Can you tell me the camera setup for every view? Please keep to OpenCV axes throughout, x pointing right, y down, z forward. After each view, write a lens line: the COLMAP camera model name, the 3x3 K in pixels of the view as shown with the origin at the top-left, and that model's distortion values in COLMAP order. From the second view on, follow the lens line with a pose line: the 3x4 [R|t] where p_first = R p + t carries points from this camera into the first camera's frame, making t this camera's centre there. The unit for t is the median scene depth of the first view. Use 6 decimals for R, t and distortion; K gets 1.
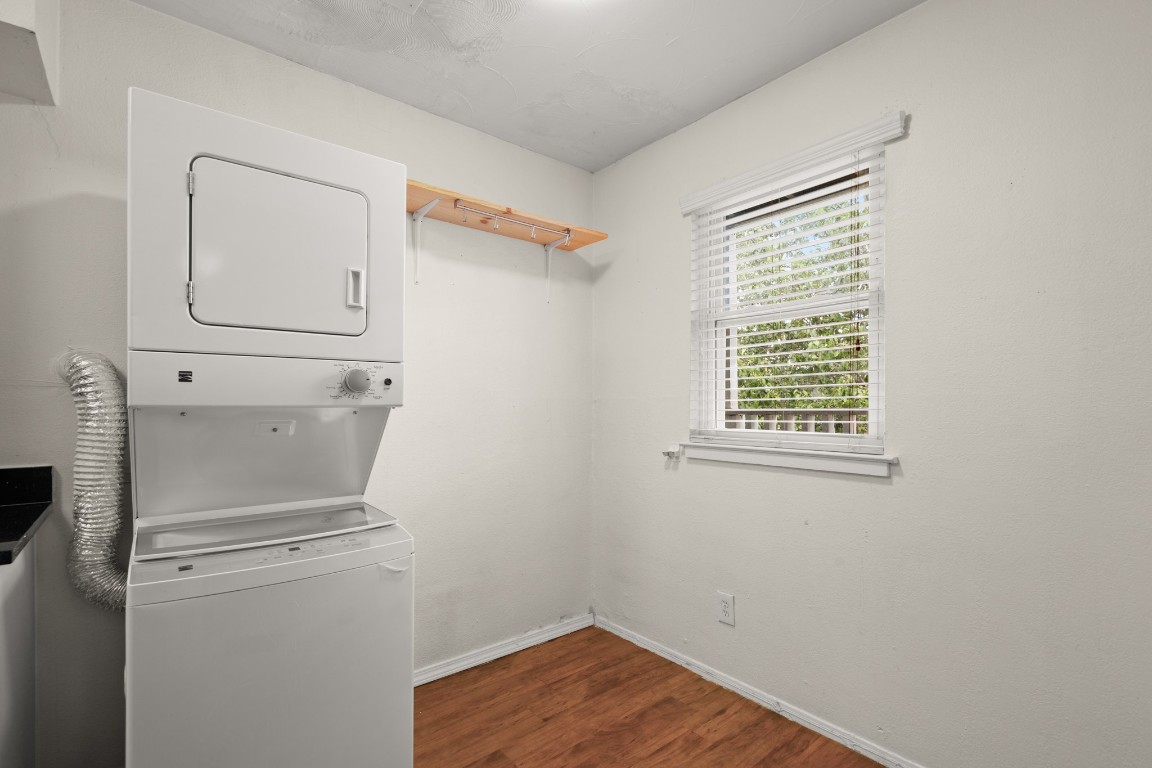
lens RADIAL K [[524.6, 0, 574.4], [0, 524.6, 399.9], [0, 0, 1]] dist [0.000221, 0.000060]
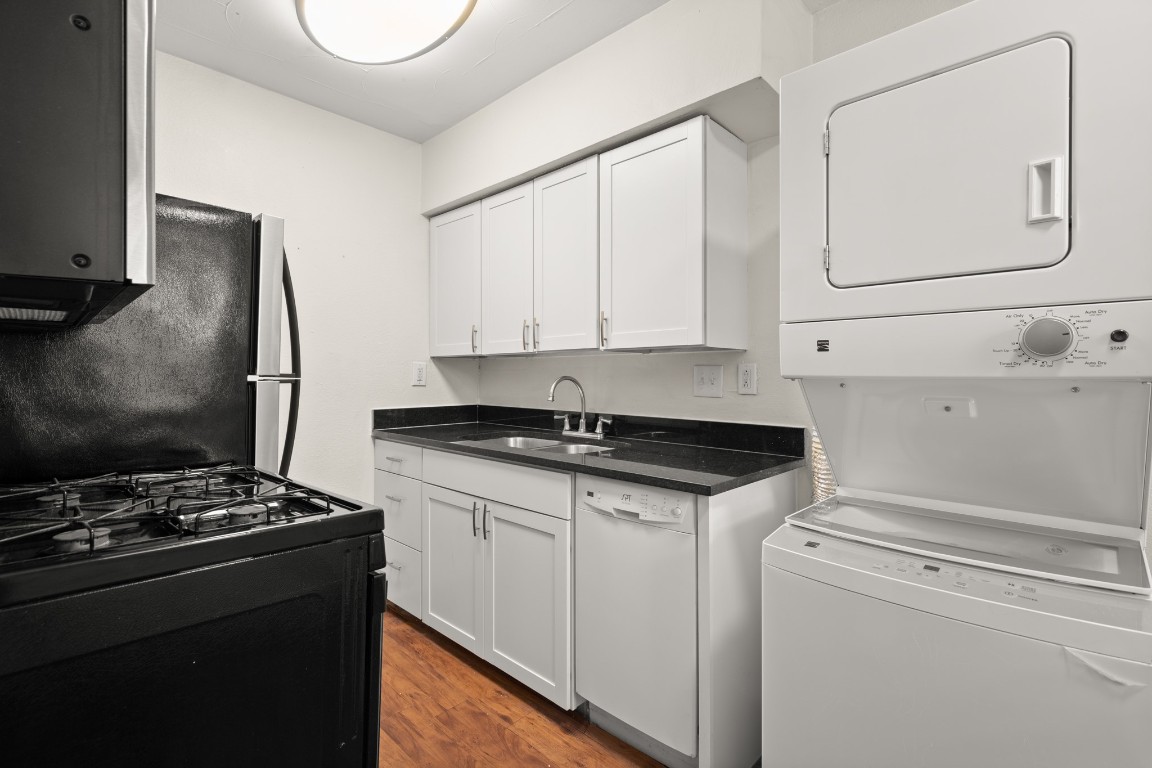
lens RADIAL K [[535.5, 0, 576.1], [0, 535.5, 372.8], [0, 0, 1]] dist [0.000064, -0.000083]
pose [[0.118669, -0.004264, -0.992925, 0.149640], [-0.000217, 0.999991, -0.004320, 0.007863], [0.992934, 0.000728, 0.118667, 0.364141]]
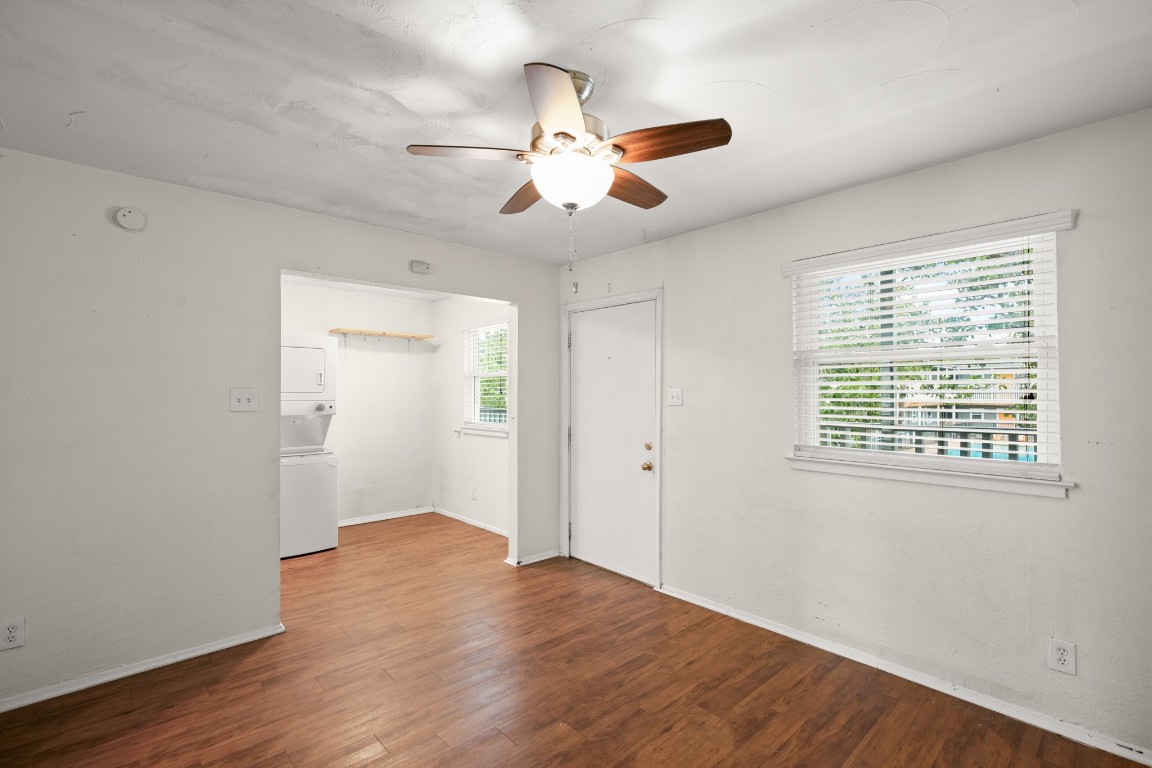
lens RADIAL K [[522.7, 0, 576.0], [0, 522.7, 384.0], [0, 0, 1]] dist [-0.000394, -0.000035]
pose [[0.998419, 0.000669, 0.056198, 0.961326], [-0.000238, 0.999971, -0.007677, -0.152103], [-0.056202, 0.007652, 0.998390, -2.273822]]
